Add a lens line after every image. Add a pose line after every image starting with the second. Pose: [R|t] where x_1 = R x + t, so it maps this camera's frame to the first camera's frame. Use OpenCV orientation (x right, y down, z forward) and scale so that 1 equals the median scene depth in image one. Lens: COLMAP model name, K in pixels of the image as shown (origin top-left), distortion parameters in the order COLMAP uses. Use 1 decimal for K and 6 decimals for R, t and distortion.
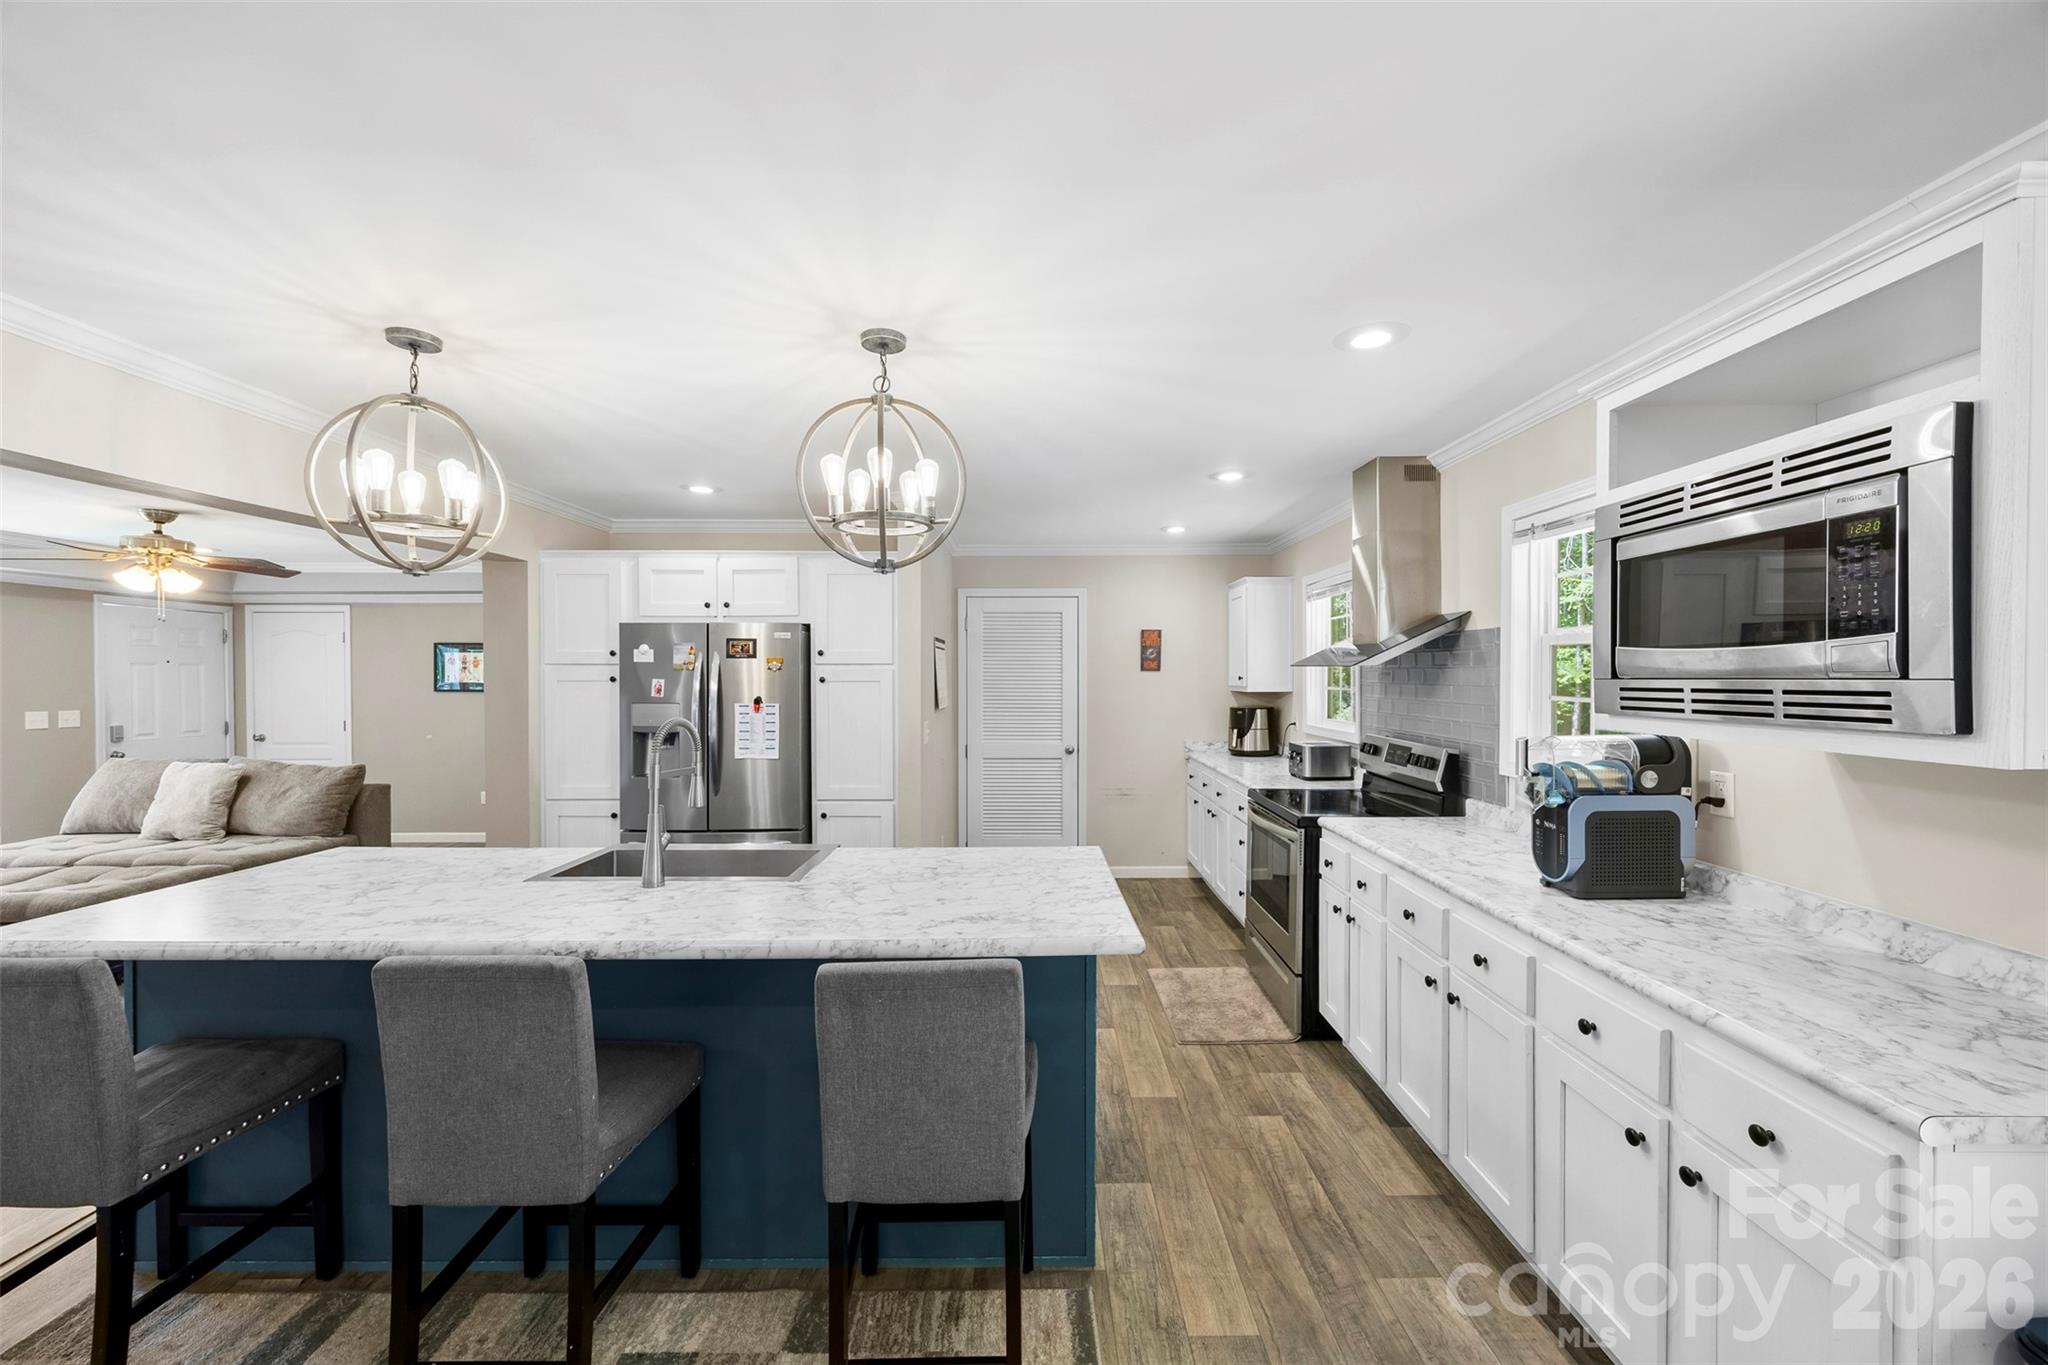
lens RADIAL K [[789.0, 0, 1033.7], [0, 789.0, 684.9], [0, 0, 1]] dist [-0.002163, 0.000209]
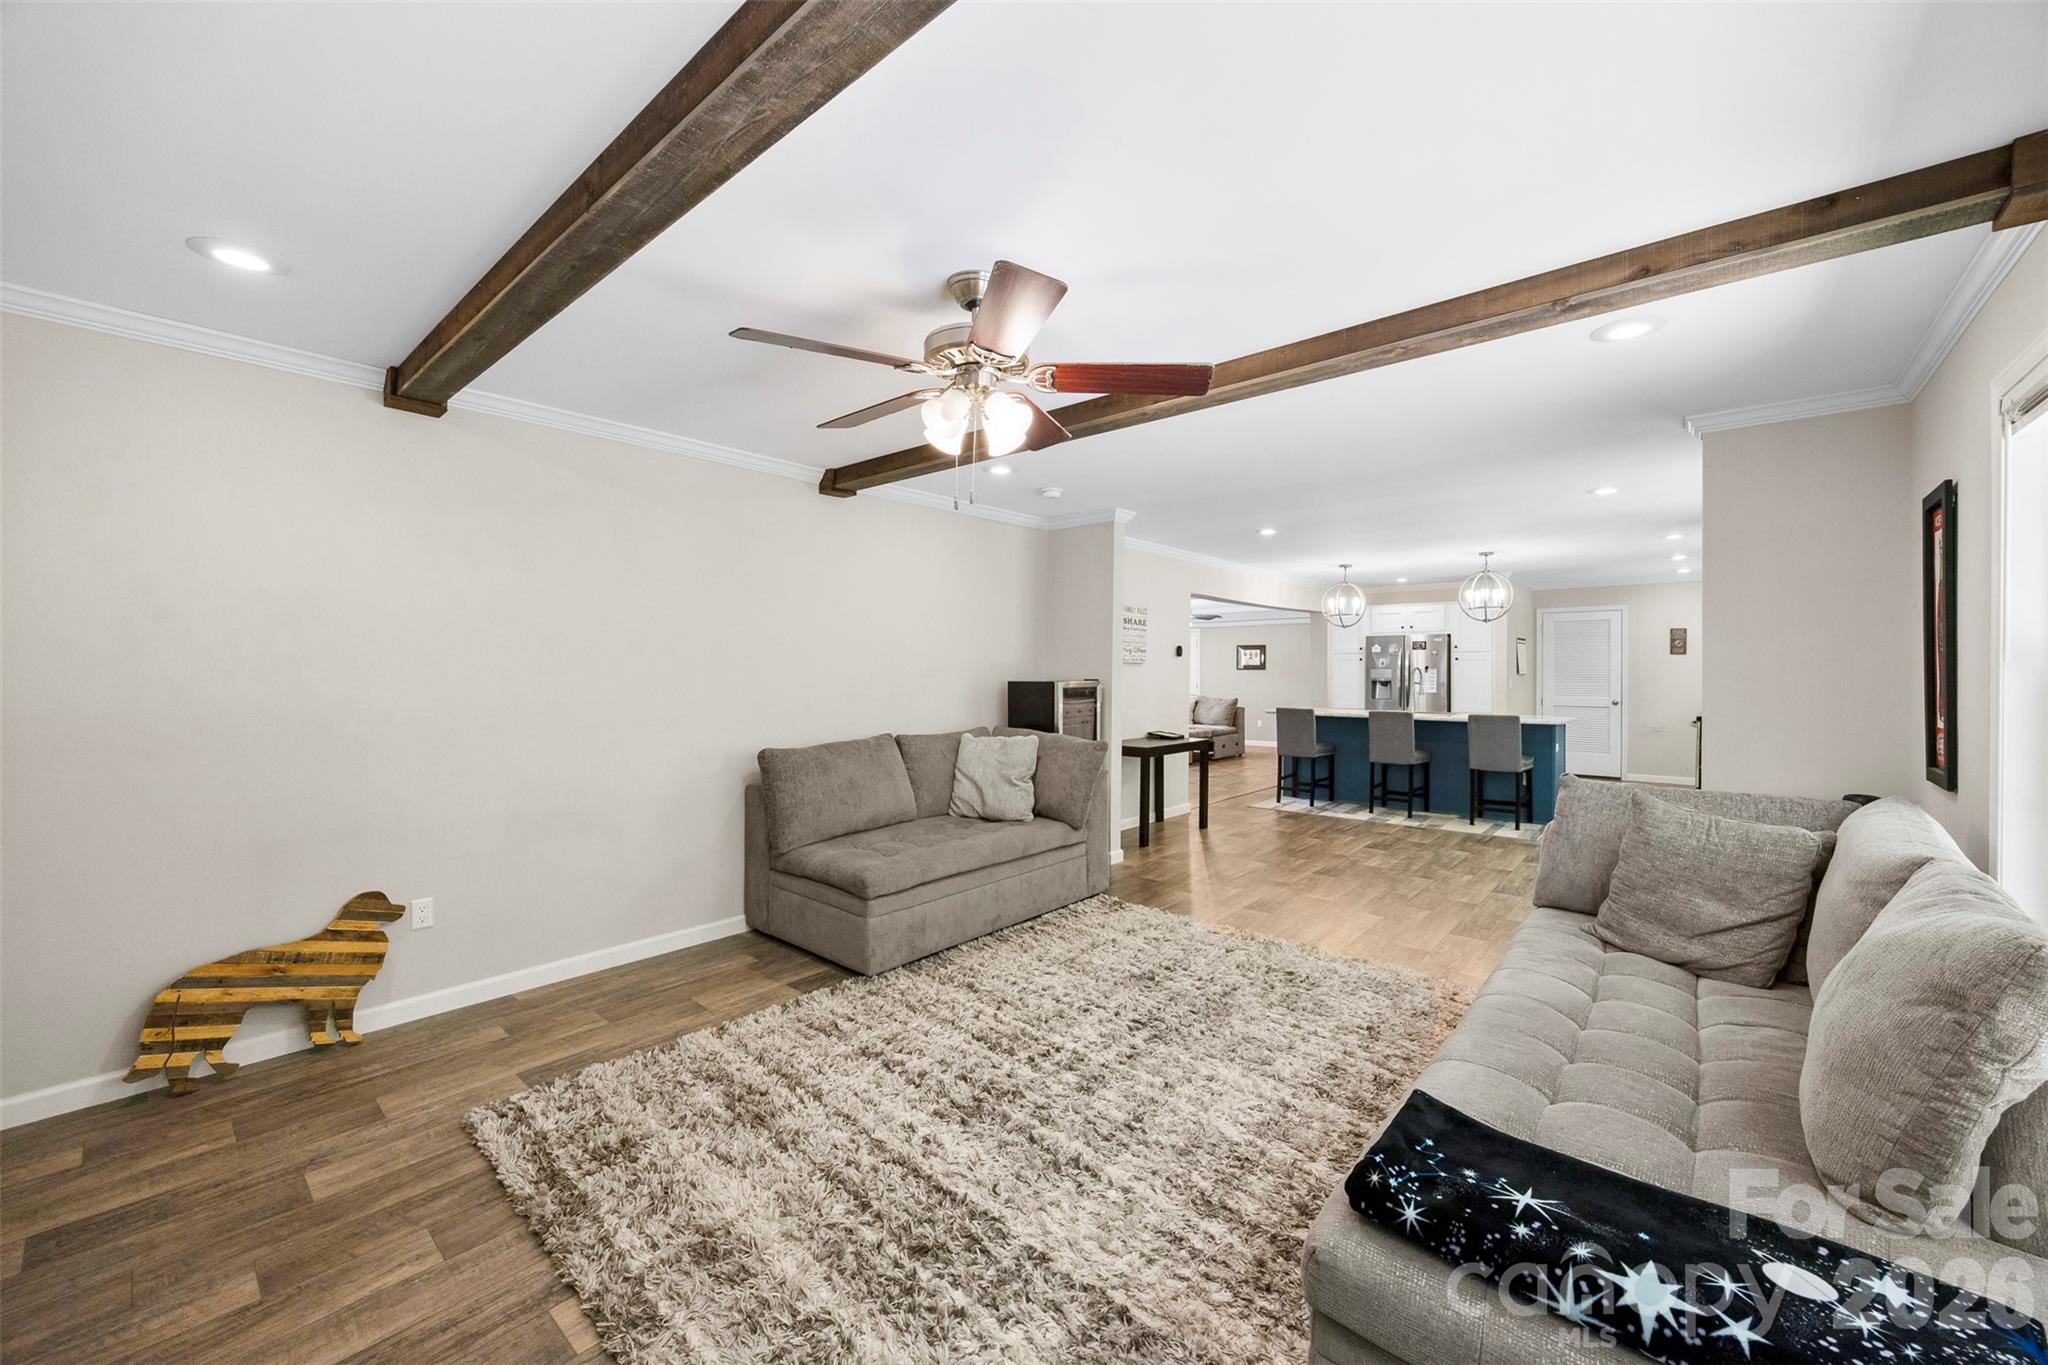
lens RADIAL K [[789.0, 0, 1035.9], [0, 789.0, 676.6], [0, 0, 1]] dist [-0.002163, 0.000209]
pose [[0.751525, 0.003577, -0.659694, 0.477346], [0.002786, 0.999959, 0.008596, 0.026363], [0.659698, -0.008298, 0.751485, -2.245588]]
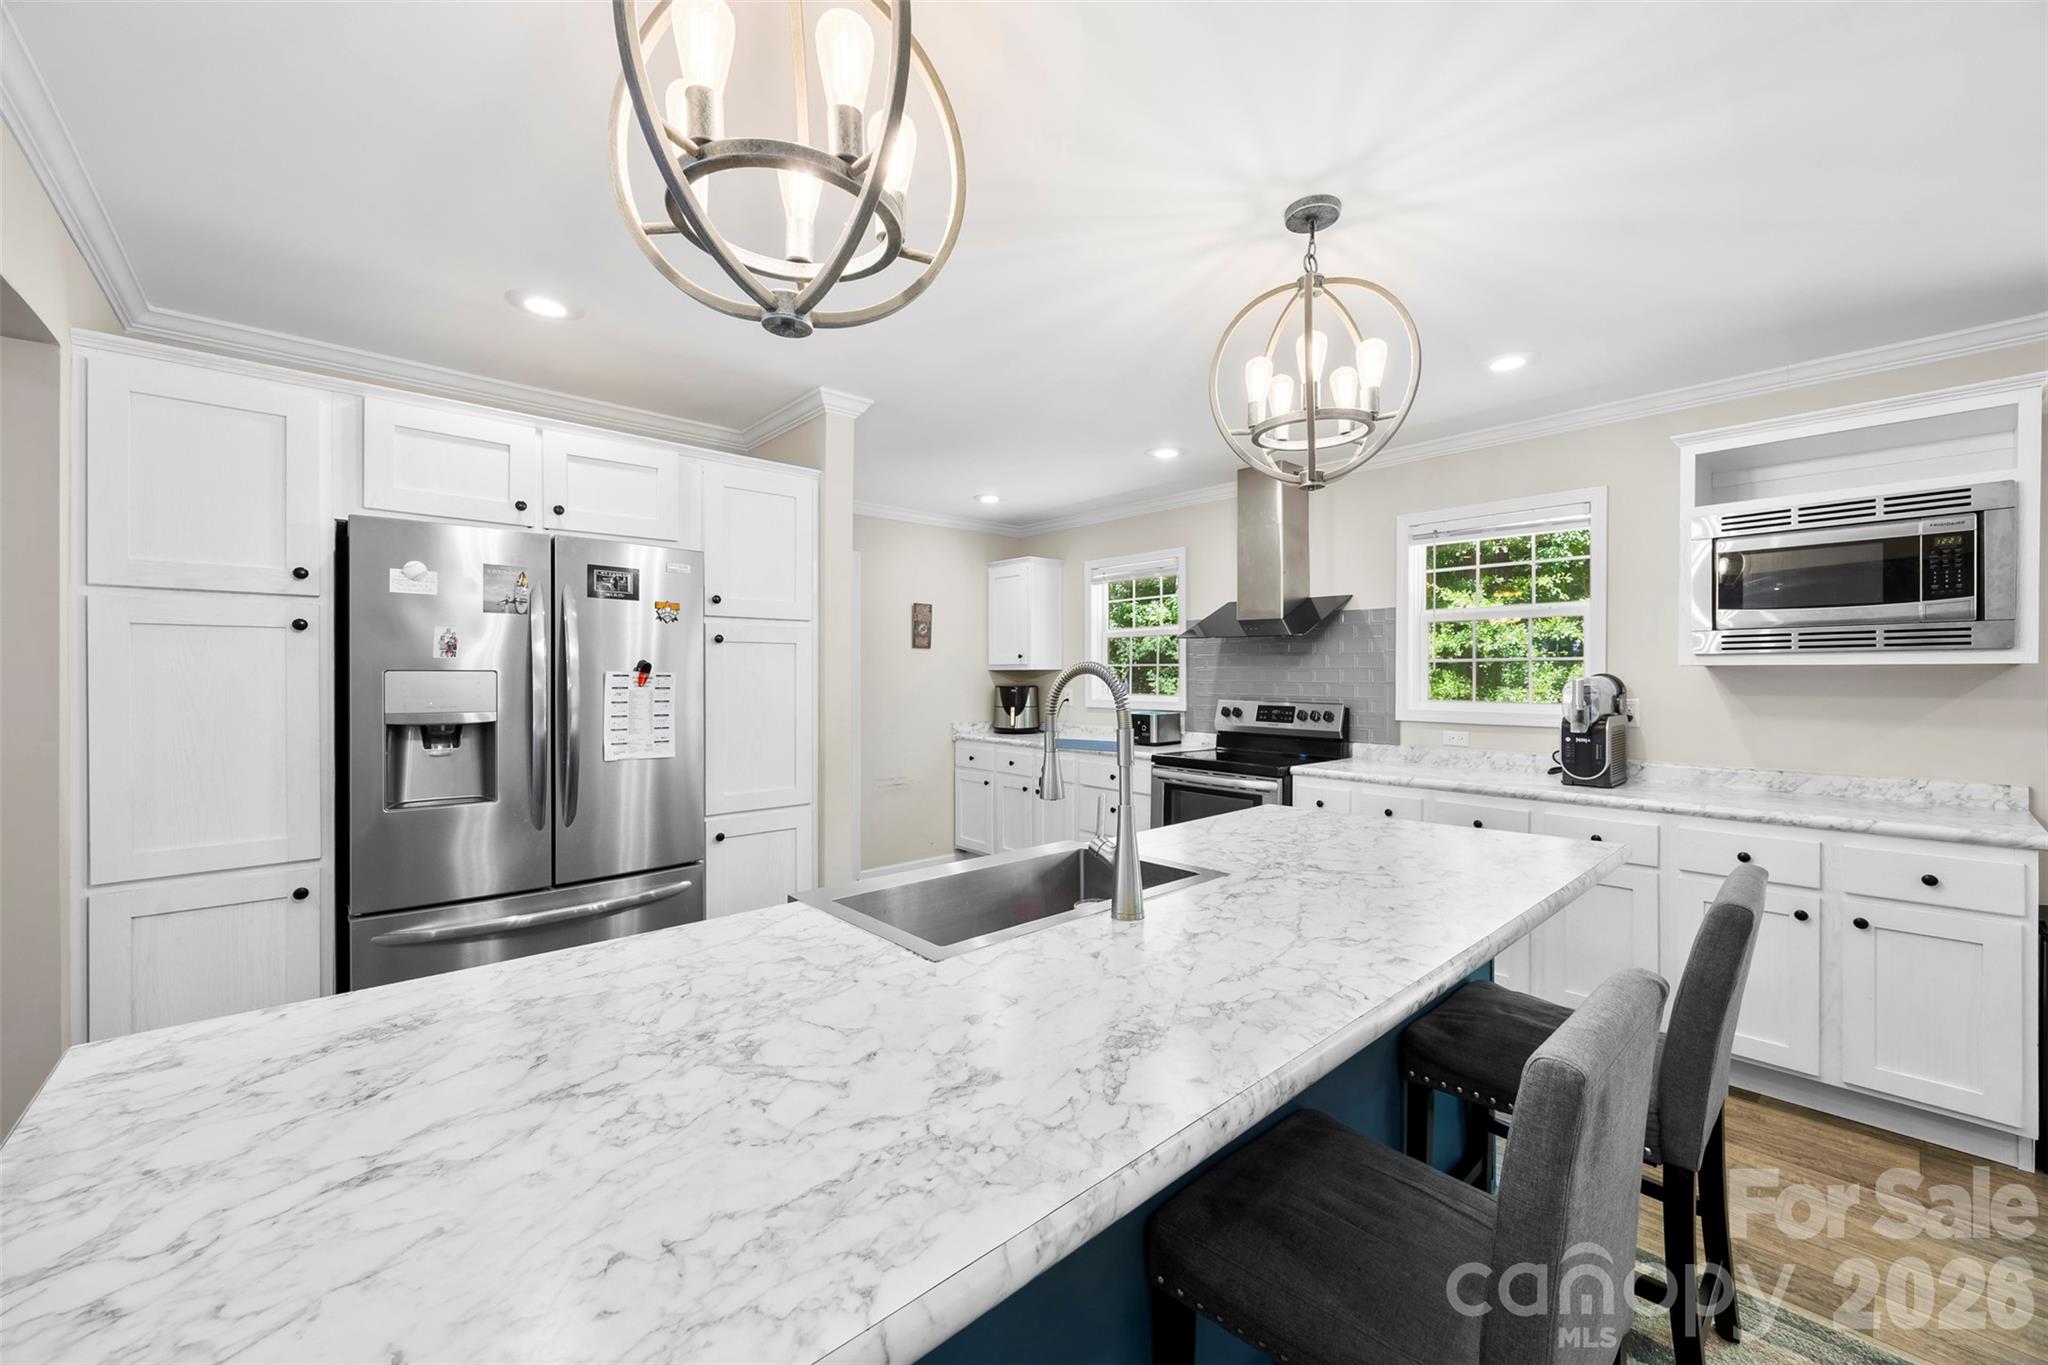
lens RADIAL K [[789.0, 0, 1014.1], [0, 789.0, 676.1], [0, 0, 1]] dist [-0.002163, 0.000209]
pose [[0.744766, 0.000666, 0.667326, -0.534328], [0.008665, 0.999906, -0.010669, 0.035392], [-0.667270, 0.013728, 0.744690, 0.318577]]
